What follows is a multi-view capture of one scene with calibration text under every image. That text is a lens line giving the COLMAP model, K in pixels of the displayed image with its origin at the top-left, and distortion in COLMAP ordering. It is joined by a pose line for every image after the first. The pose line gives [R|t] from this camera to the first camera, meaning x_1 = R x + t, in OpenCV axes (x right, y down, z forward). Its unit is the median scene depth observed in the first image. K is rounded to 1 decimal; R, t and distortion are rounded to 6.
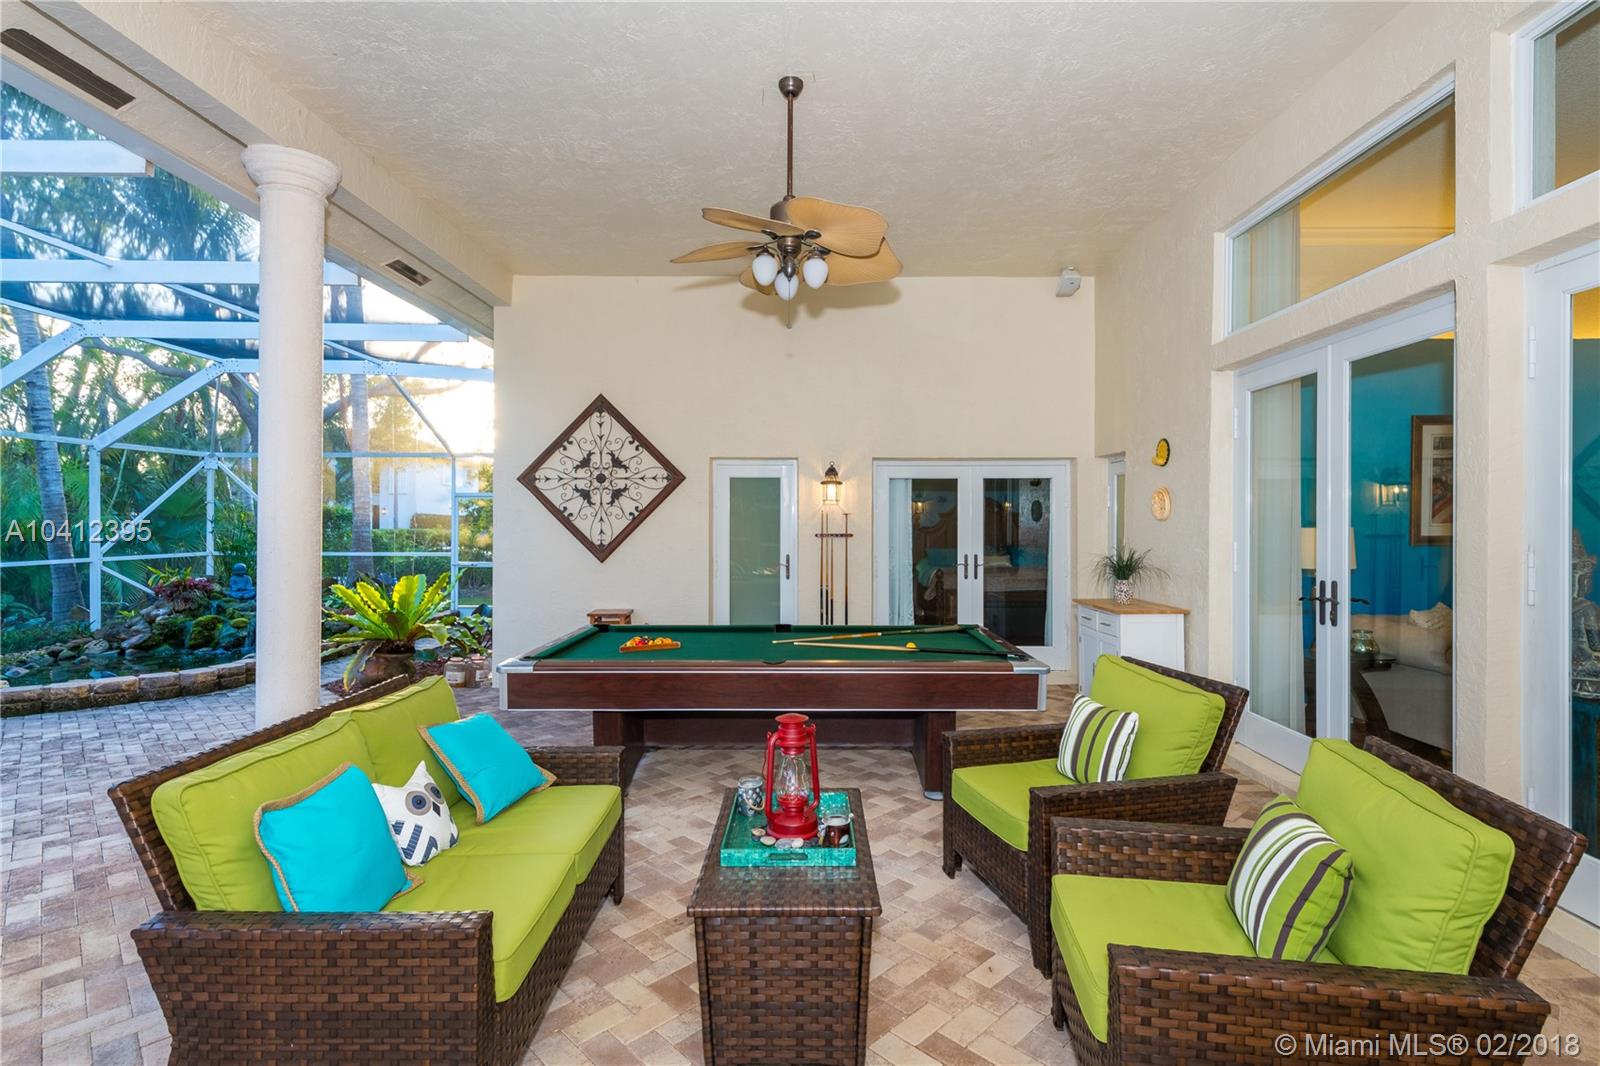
lens RADIAL K [[756.0, 0, 803.7], [0, 756.0, 519.0], [0, 0, 1]] dist [0.004419, 0.000611]
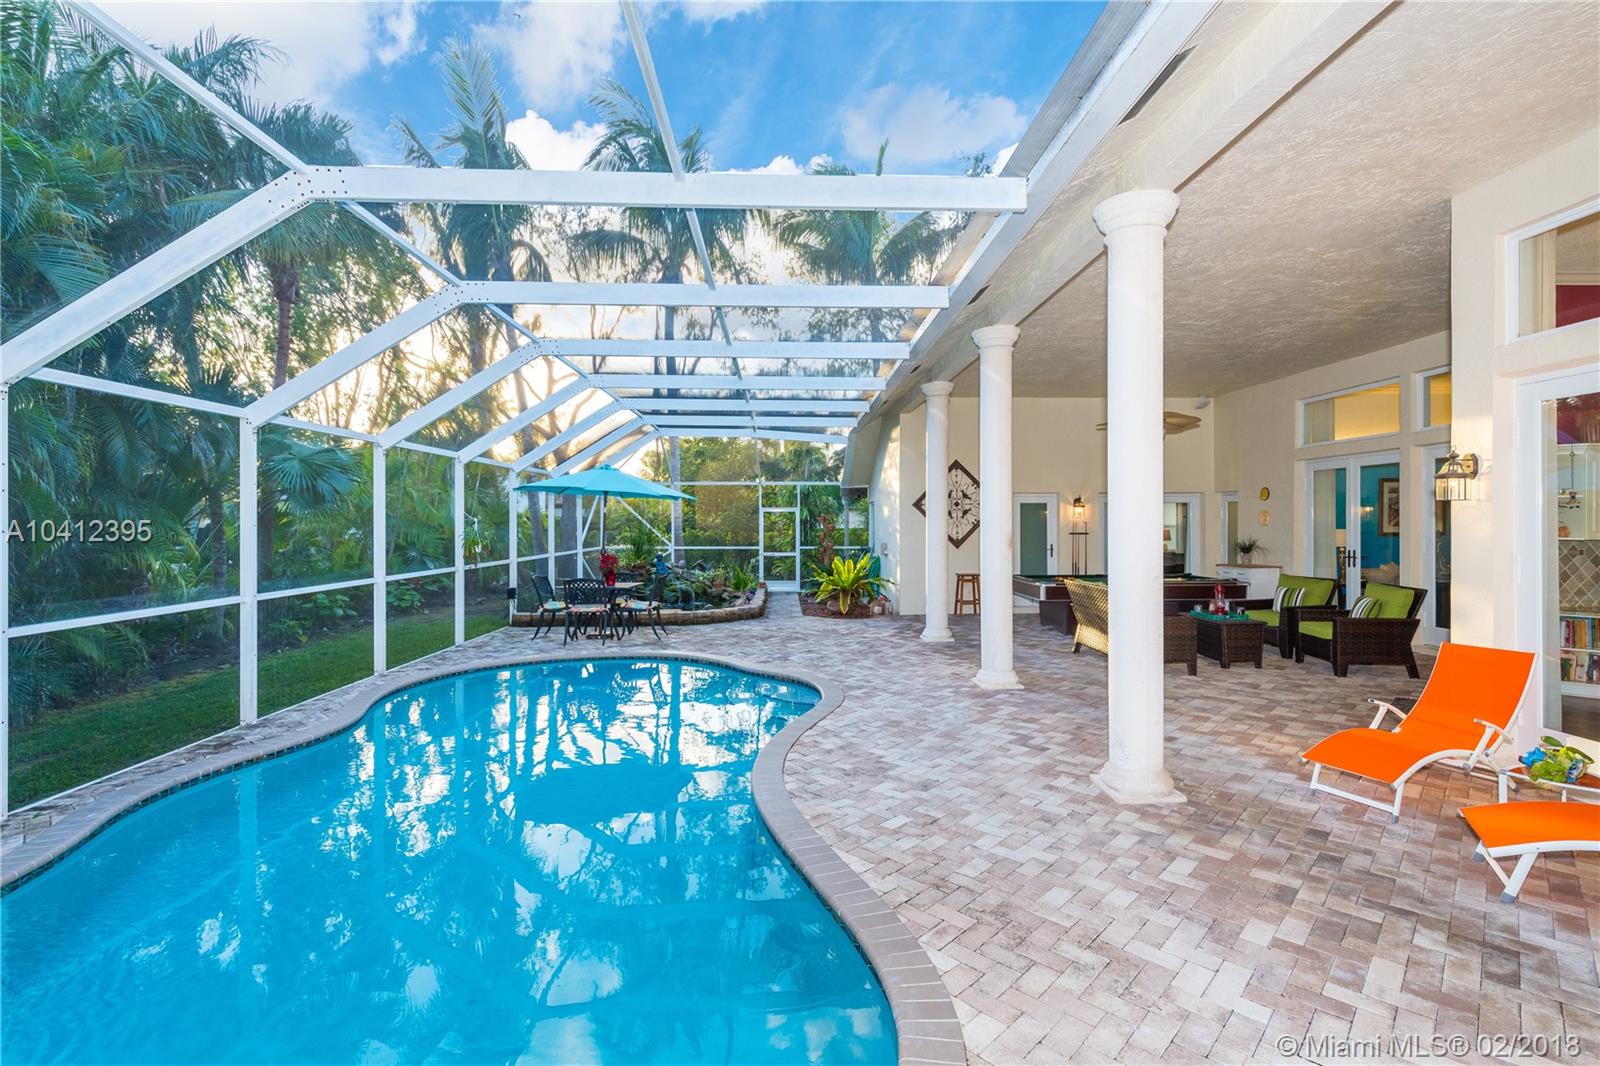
lens RADIAL K [[728.4, 0, 798.0], [0, 728.4, 524.5], [0, 0, 1]] dist [0.003668, 0.000343]
pose [[0.999472, -0.004411, 0.032178, -0.728808], [0.004234, 0.999976, 0.005574, -0.014789], [-0.032202, -0.005435, 0.999467, -0.814211]]
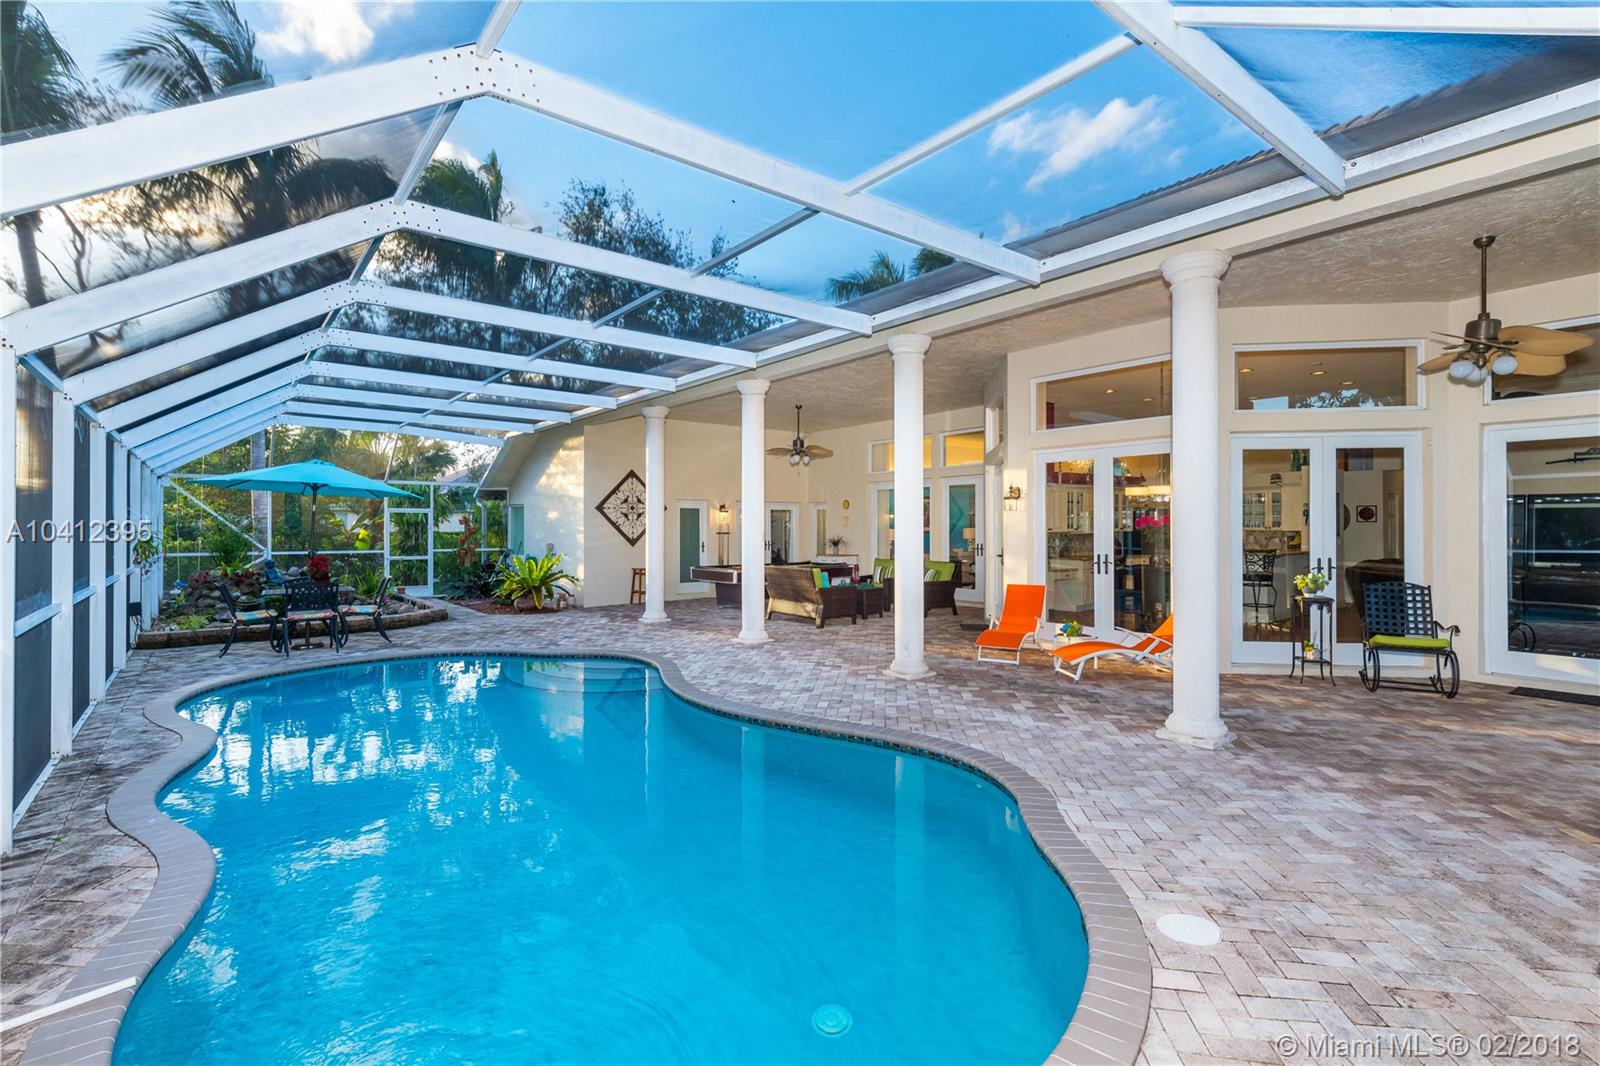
lens RADIAL K [[728.4, 0, 798.0], [0, 728.4, 524.5], [0, 0, 1]] dist [0.003668, 0.000343]
pose [[0.782344, 0.000349, 0.622846, -1.208104], [-0.000388, 1.000000, -0.000073, -0.006297], [-0.622846, -0.000185, 0.782345, -0.941742]]
